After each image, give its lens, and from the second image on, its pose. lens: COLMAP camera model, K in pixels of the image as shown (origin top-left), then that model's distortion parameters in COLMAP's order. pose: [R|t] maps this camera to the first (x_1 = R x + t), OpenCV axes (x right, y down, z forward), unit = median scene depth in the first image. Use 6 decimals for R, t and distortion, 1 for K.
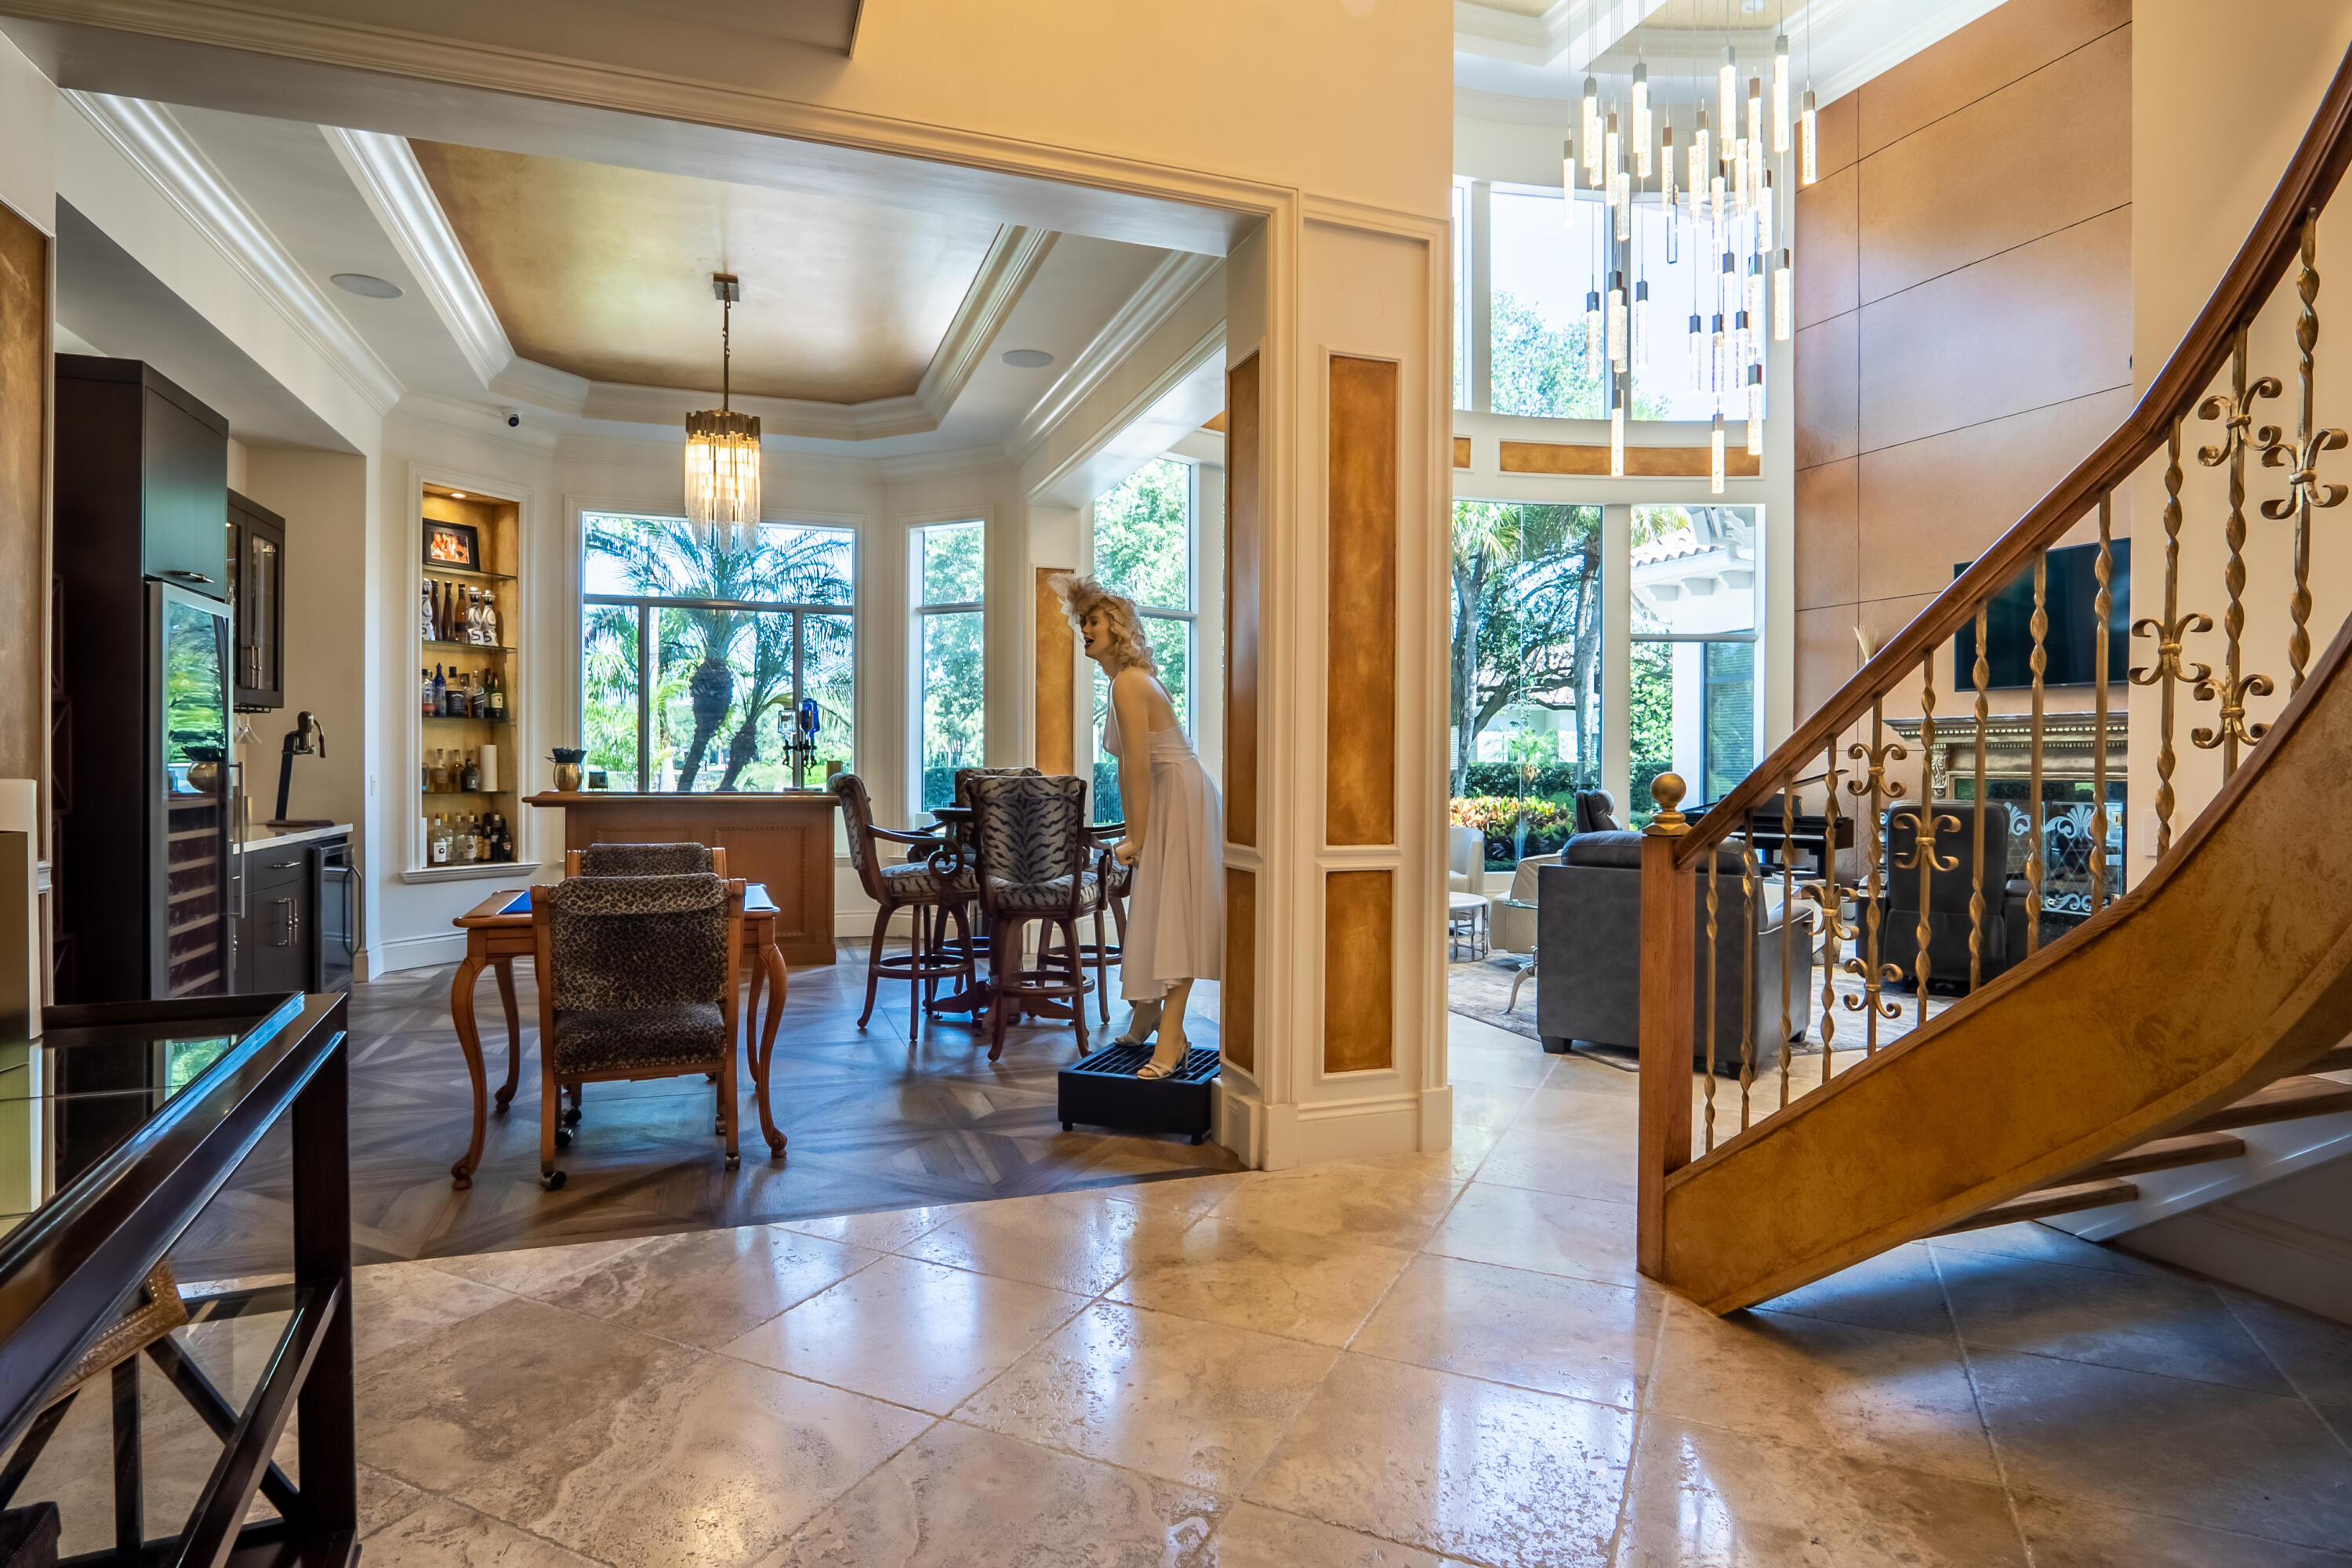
lens RADIAL K [[1255.5, 0, 1181.0], [0, 1255.5, 774.7], [0, 0, 1]] dist [-0.038975, 0.010806]
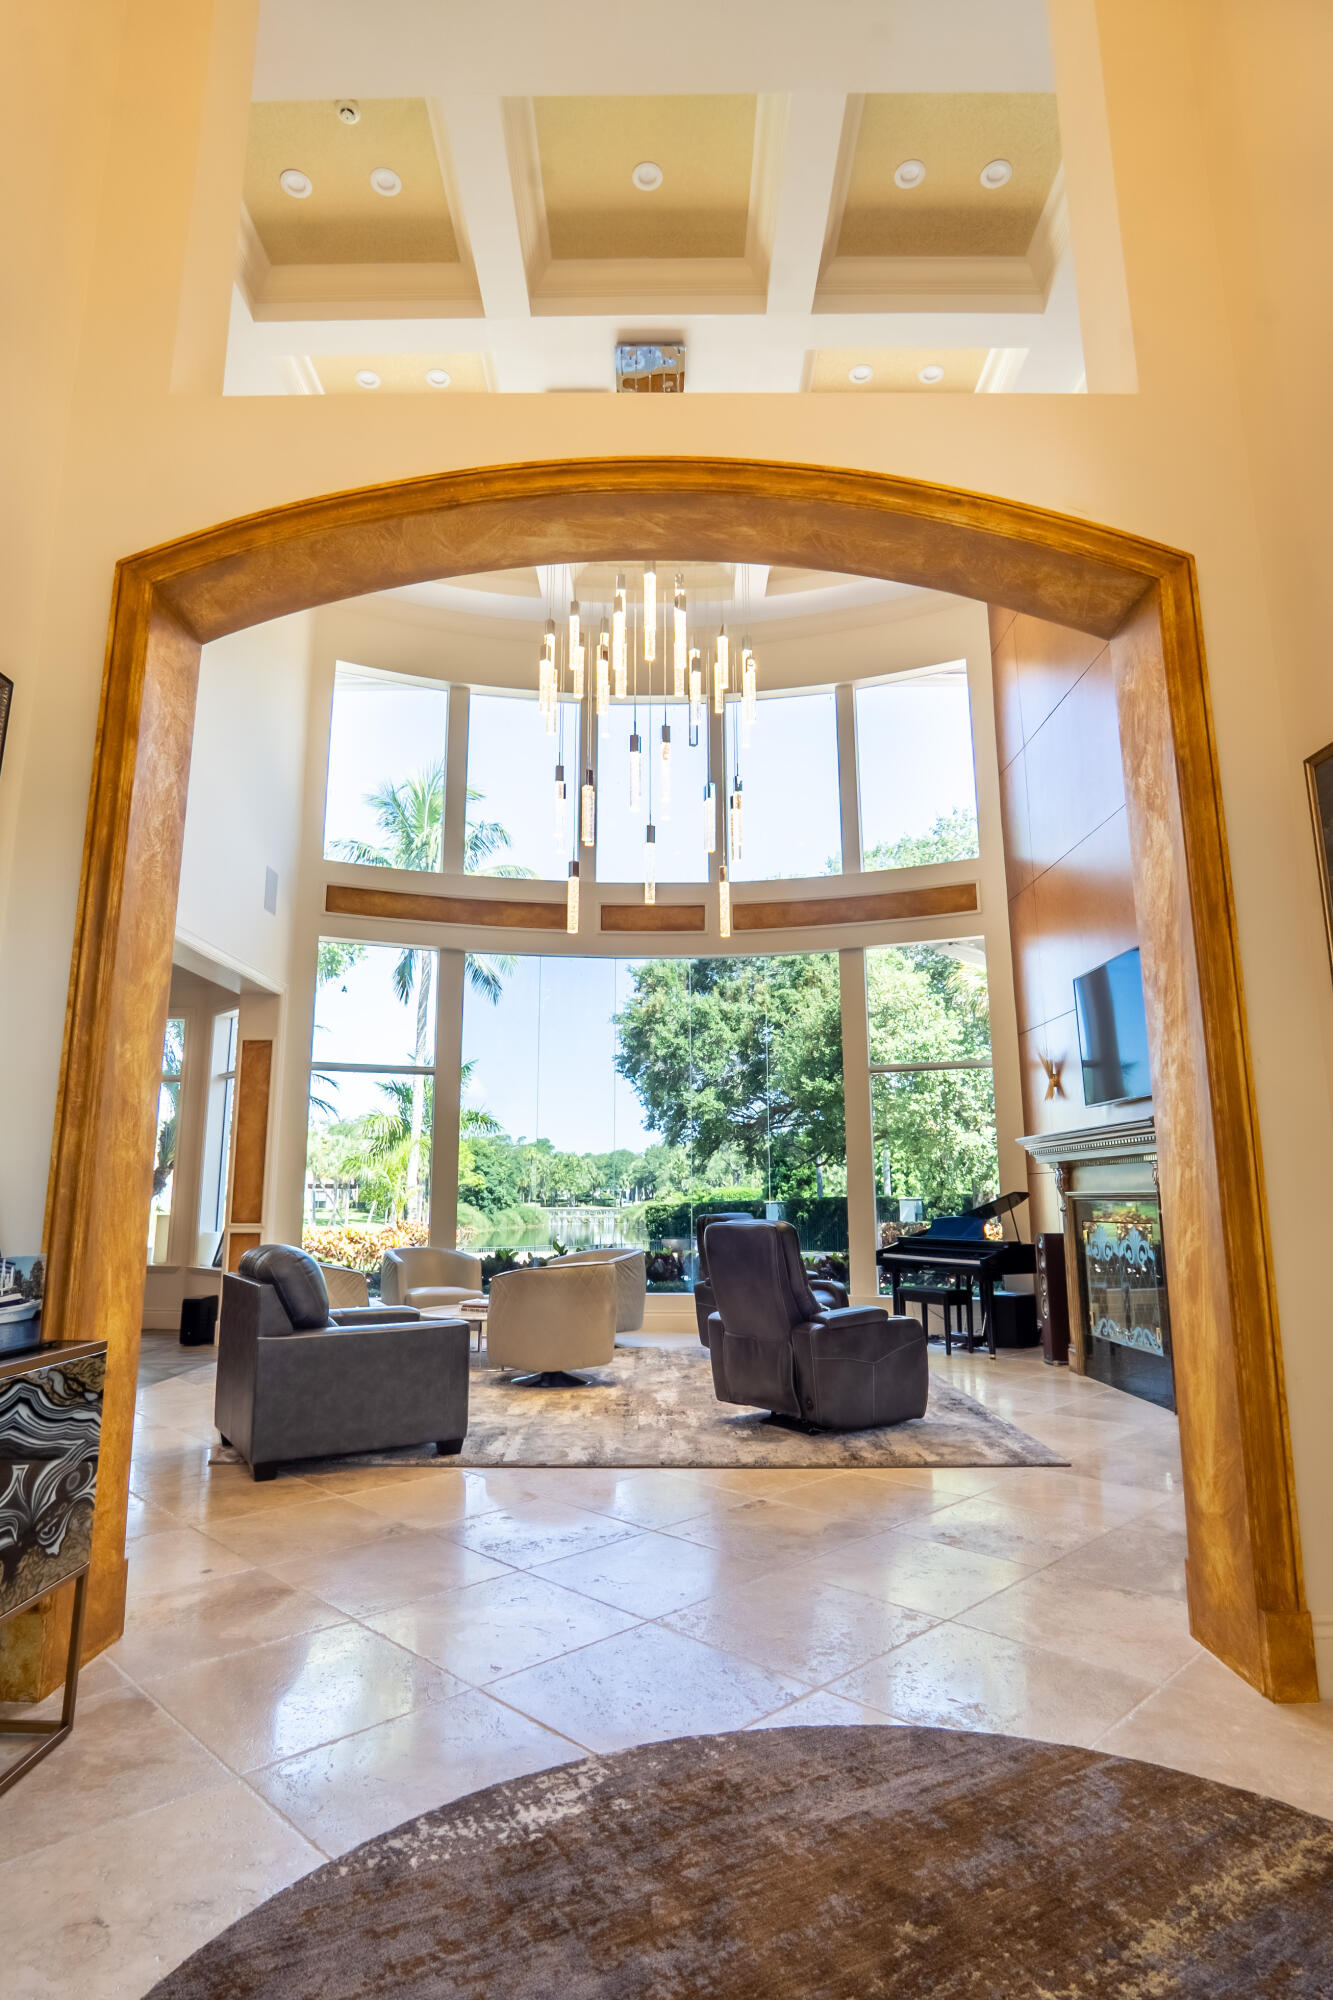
lens RADIAL K [[1067.6, 0, 661.7], [0, 1067.6, 984.5], [0, 0, 1]] dist [-0.038975, 0.010806]
pose [[0.938684, -0.076057, -0.336286, 0.359284], [0.004750, 0.978125, -0.207962, 0.005479], [0.344747, 0.193614, 0.918511, 0.064420]]
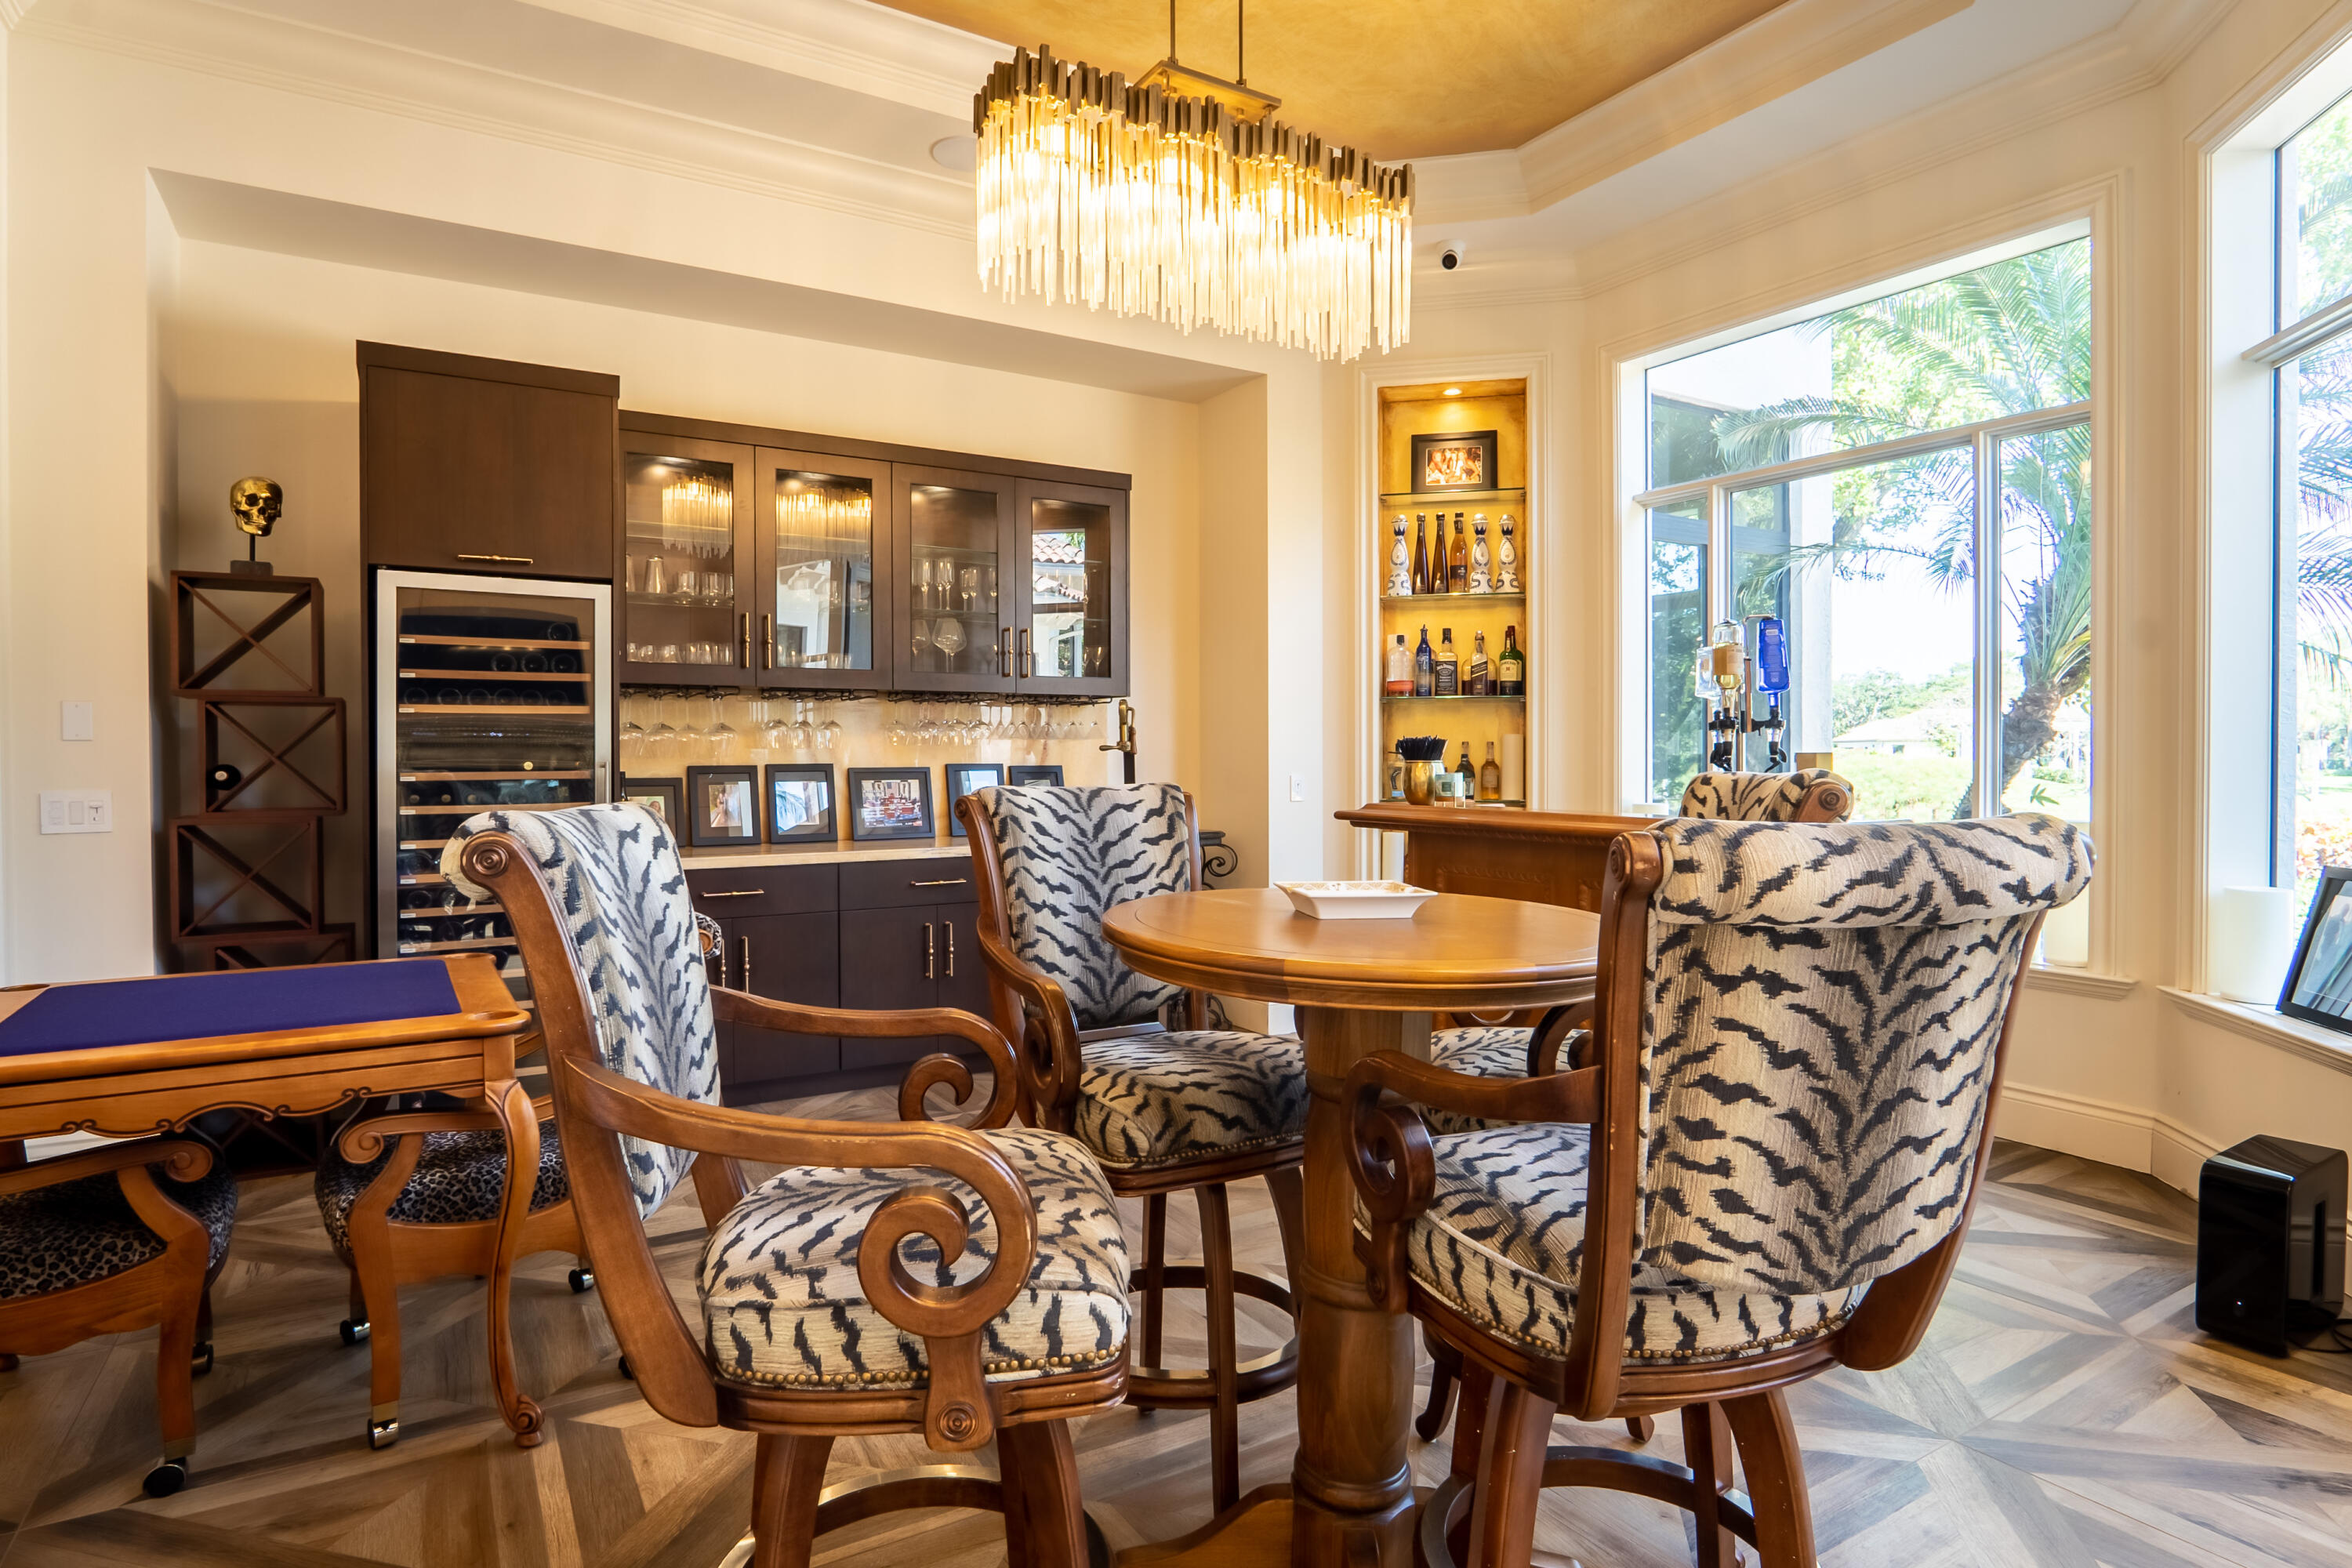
lens RADIAL K [[1255.5, 0, 1176.3], [0, 1255.5, 773.8], [0, 0, 1]] dist [-0.038975, 0.010806]
pose [[0.193796, 0.007739, -0.981011, 0.053126], [-0.006019, 0.999959, 0.006699, -0.002869], [0.981023, 0.004606, 0.193835, 0.355281]]
